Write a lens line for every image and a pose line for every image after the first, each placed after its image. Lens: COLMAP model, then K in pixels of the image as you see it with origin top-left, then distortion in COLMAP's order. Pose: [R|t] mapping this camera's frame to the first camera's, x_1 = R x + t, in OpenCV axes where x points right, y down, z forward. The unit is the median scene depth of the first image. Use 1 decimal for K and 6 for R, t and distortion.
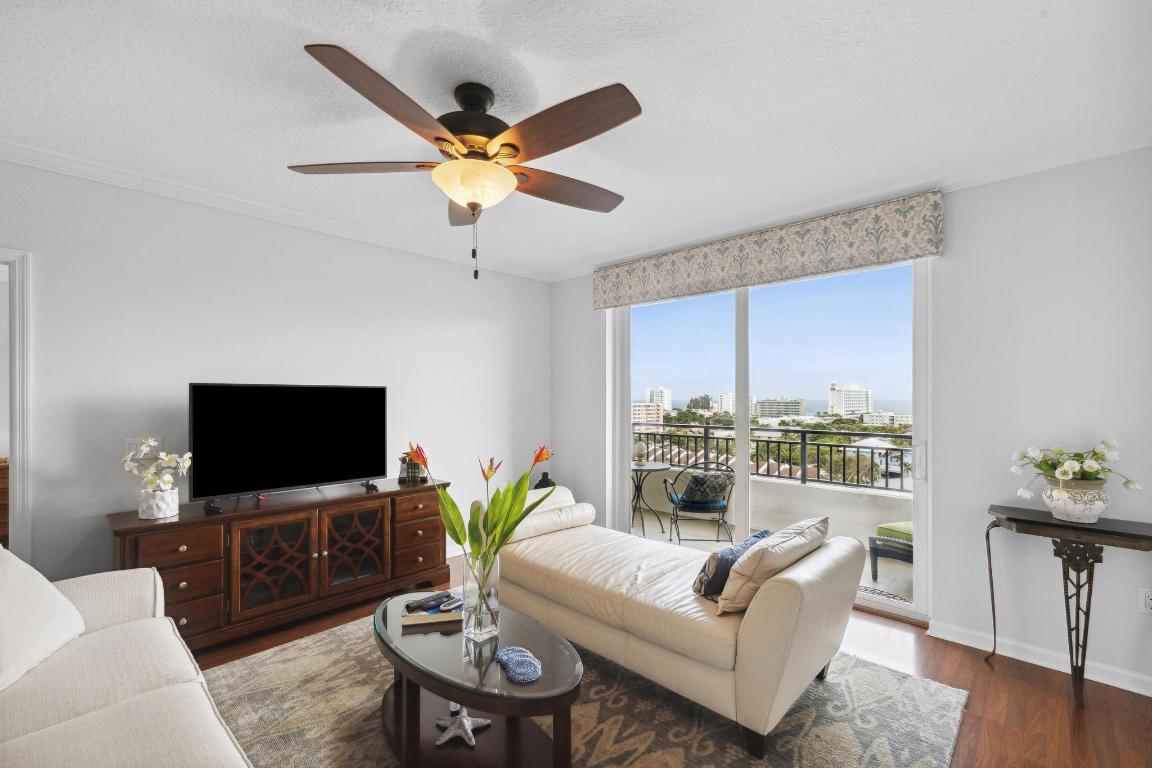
lens RADIAL K [[491.5, 0, 559.5], [0, 491.5, 390.8], [0, 0, 1]] dist [0.000948, 0.001841]
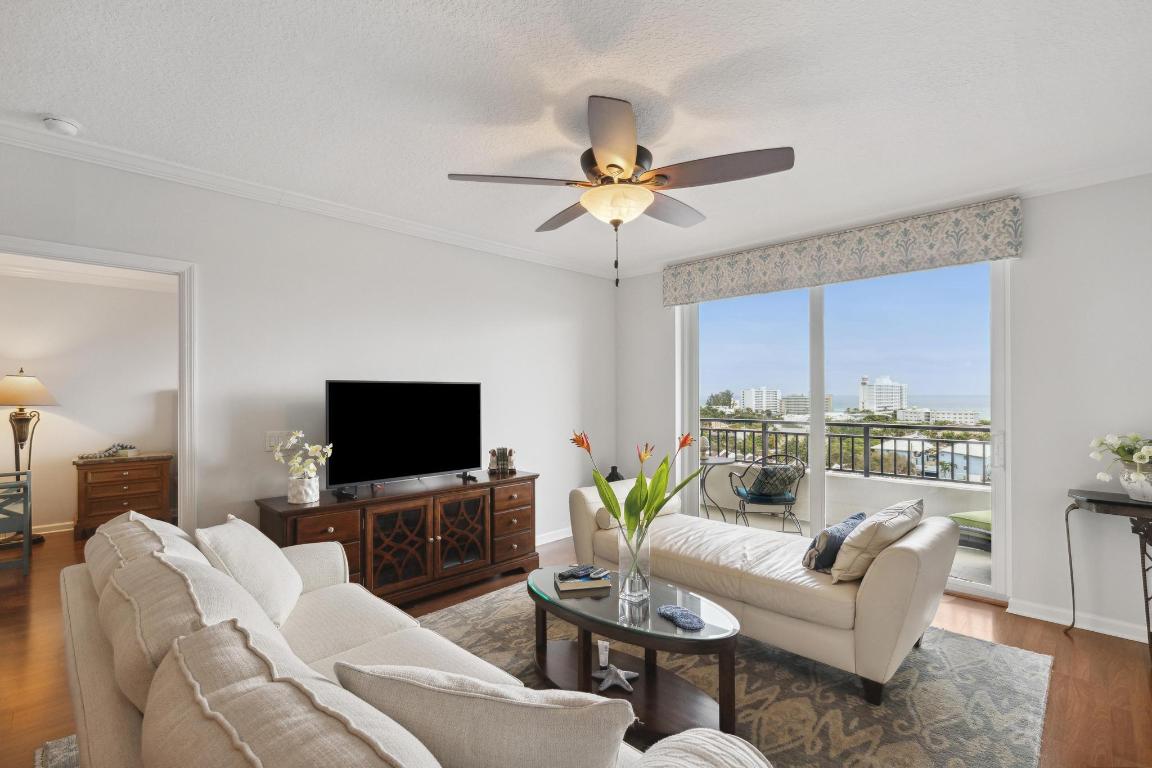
lens RADIAL K [[526.6, 0, 558.7], [0, 526.6, 387.7], [0, 0, 1]] dist [-0.005331, 0.002599]
pose [[0.999878, -0.005152, -0.014728, -0.221870], [0.005169, 0.999986, 0.001152, 0.002324], [0.014722, -0.001228, 0.999891, -0.164008]]
